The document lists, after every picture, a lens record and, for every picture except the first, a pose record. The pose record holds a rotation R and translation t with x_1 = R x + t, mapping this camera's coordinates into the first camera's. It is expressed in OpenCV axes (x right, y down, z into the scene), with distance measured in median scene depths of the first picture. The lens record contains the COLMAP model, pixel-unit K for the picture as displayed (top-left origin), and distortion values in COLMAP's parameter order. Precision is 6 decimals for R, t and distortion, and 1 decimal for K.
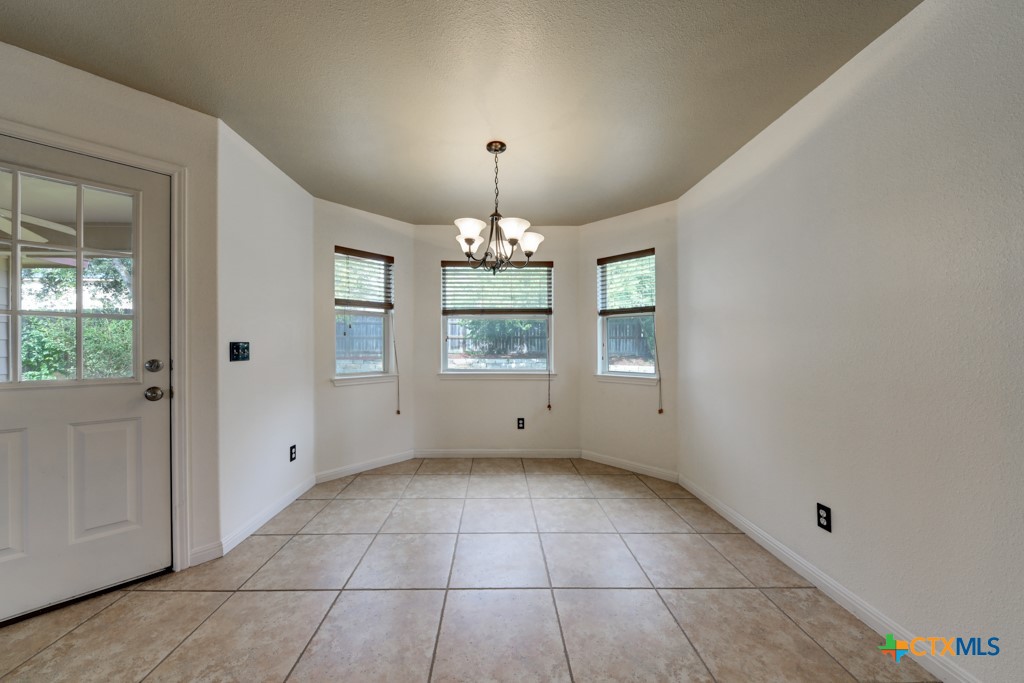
lens RADIAL K [[365.4, 0, 512.5], [0, 365.4, 342.9], [0, 0, 1]] dist [-0.000970, -0.000183]
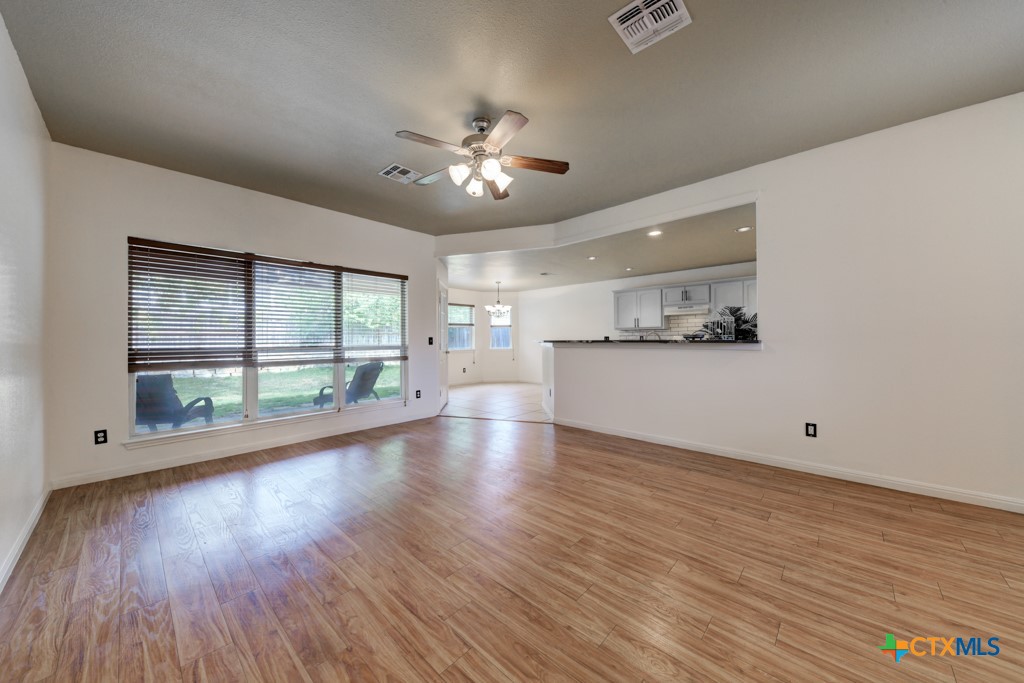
lens RADIAL K [[356.0, 0, 509.4], [0, 356.0, 339.1], [0, 0, 1]] dist [-0.002763, -0.000339]
pose [[0.708308, -0.005670, 0.705880, -1.517959], [0.003338, 0.999983, 0.004683, -0.000442], [-0.705895, -0.000961, 0.708316, -0.956829]]
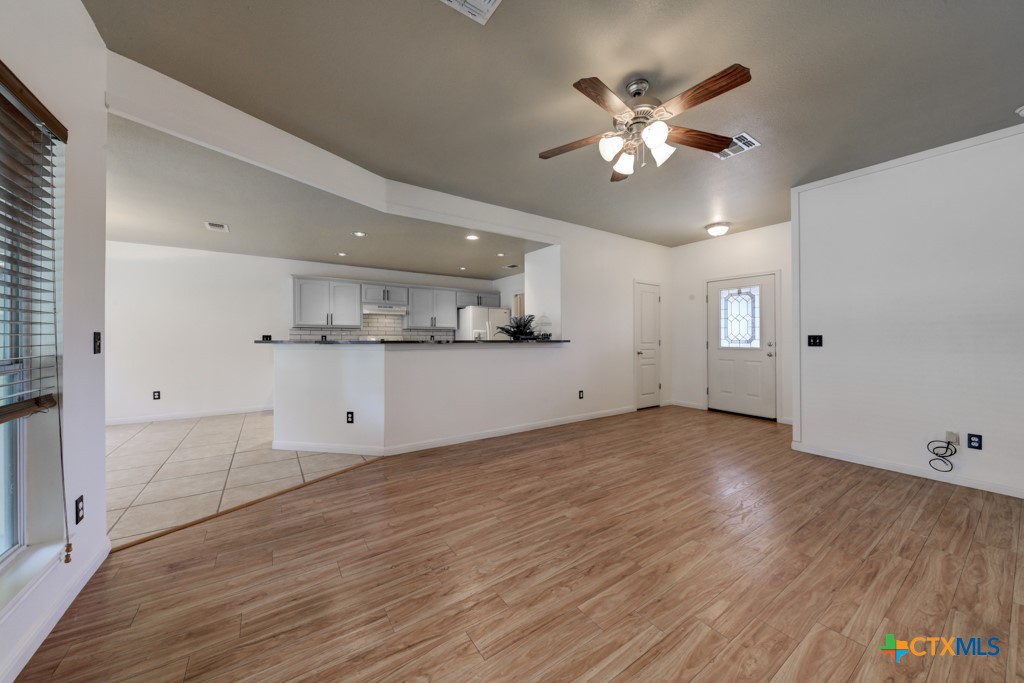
lens RADIAL K [[356.0, 0, 509.4], [0, 356.0, 339.1], [0, 0, 1]] dist [-0.002763, -0.000339]
pose [[-0.533058, -0.004495, 0.846067, -1.445627], [-0.006320, 0.999979, 0.001332, 0.003631], [-0.846055, -0.004637, -0.533075, 0.099483]]
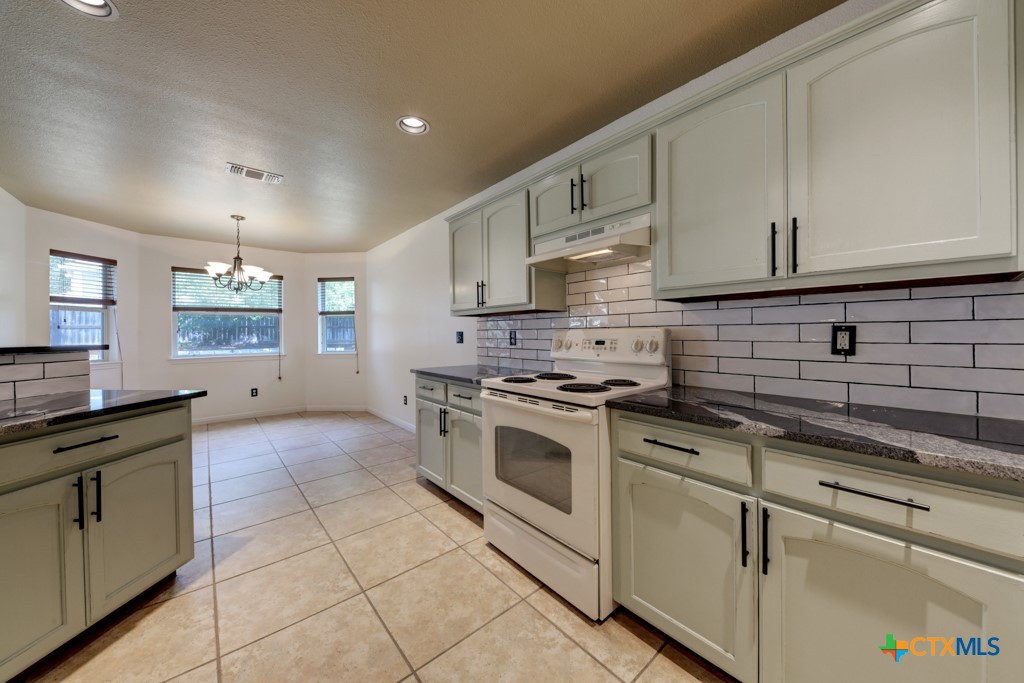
lens RADIAL K [[355.1, 0, 522.0], [0, 355.1, 331.3], [0, 0, 1]] dist [0.010505, -0.005643]
pose [[0.776366, -0.004414, 0.630267, -0.040707], [0.005191, 0.999986, 0.000608, -0.004828], [-0.630261, 0.002800, 0.776379, -0.671889]]
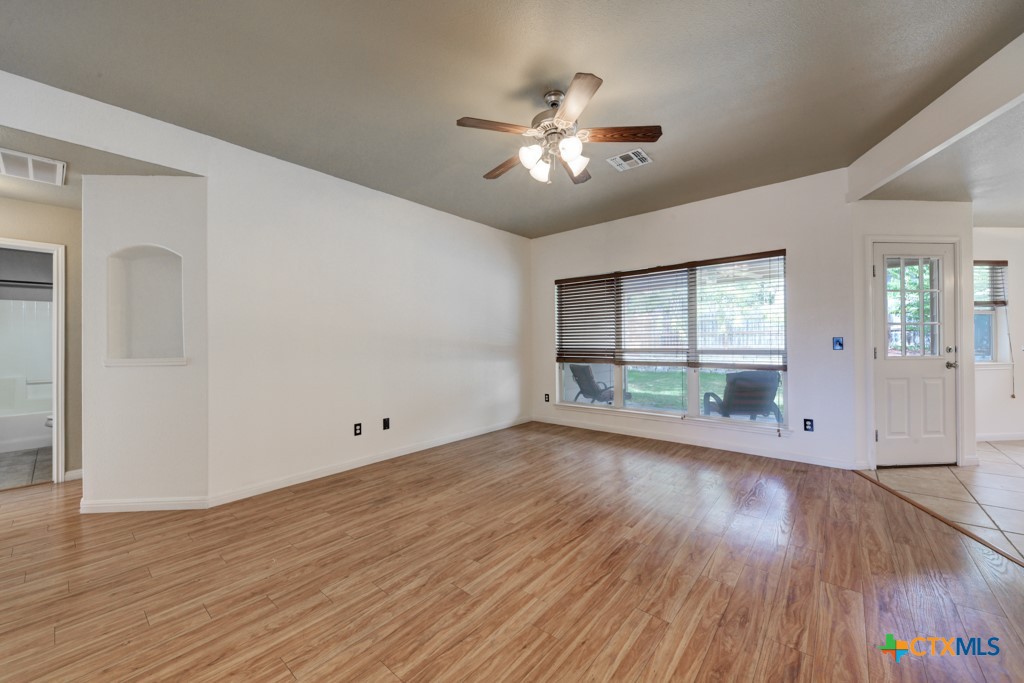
lens RADIAL K [[385.1, 0, 507.4], [0, 385.1, 339.9], [0, 0, 1]] dist [0.006038, -0.000056]
pose [[0.737630, -0.013640, -0.675068, -0.657214], [0.015848, 0.999870, -0.002887, -0.006967], [0.675019, -0.008569, 0.737750, -0.970254]]
